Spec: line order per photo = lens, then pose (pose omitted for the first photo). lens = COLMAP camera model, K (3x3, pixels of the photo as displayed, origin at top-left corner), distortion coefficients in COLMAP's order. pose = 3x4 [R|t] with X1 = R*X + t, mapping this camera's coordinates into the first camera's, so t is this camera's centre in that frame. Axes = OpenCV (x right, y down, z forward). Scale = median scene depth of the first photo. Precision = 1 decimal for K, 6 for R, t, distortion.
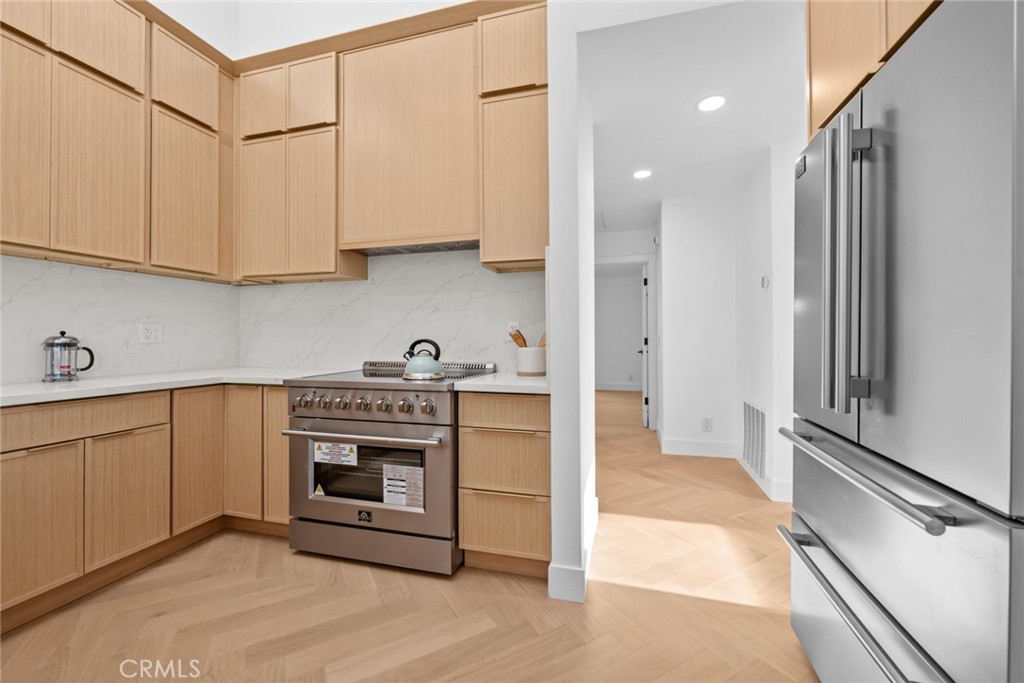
lens RADIAL K [[409.0, 0, 515.8], [0, 409.0, 338.5], [0, 0, 1]] dist [-0.010517, 0.004116]
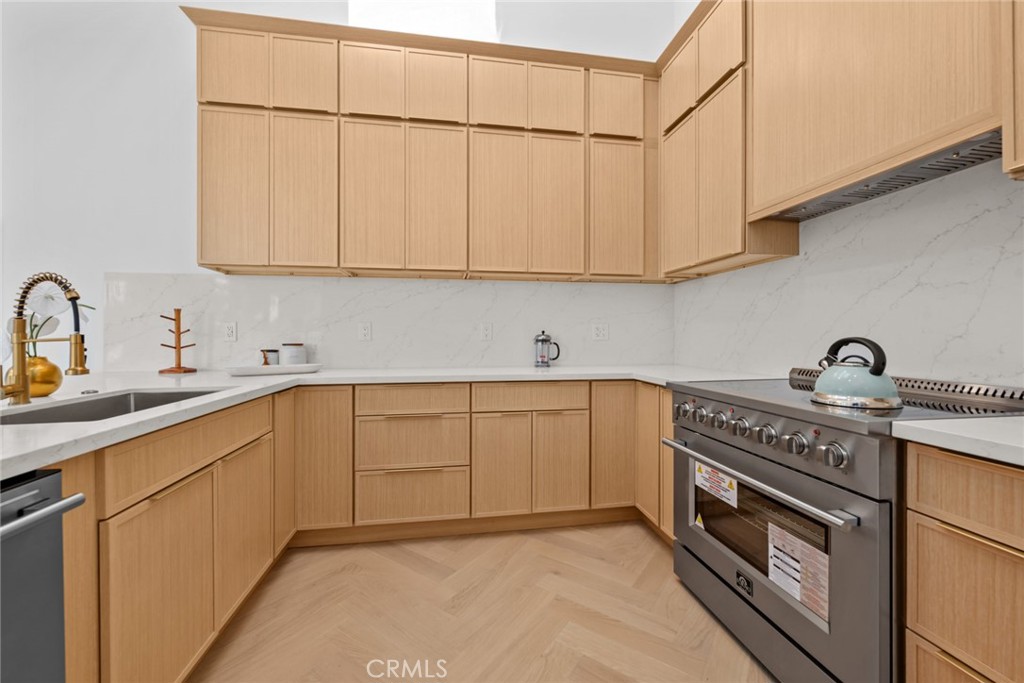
lens RADIAL K [[409.0, 0, 515.8], [0, 409.0, 338.5], [0, 0, 1]] dist [-0.010517, 0.004116]
pose [[0.427818, 0.006074, -0.903845, 0.099848], [-0.000569, 0.999979, 0.006451, -0.000434], [0.903865, -0.002246, 0.427812, 0.315187]]
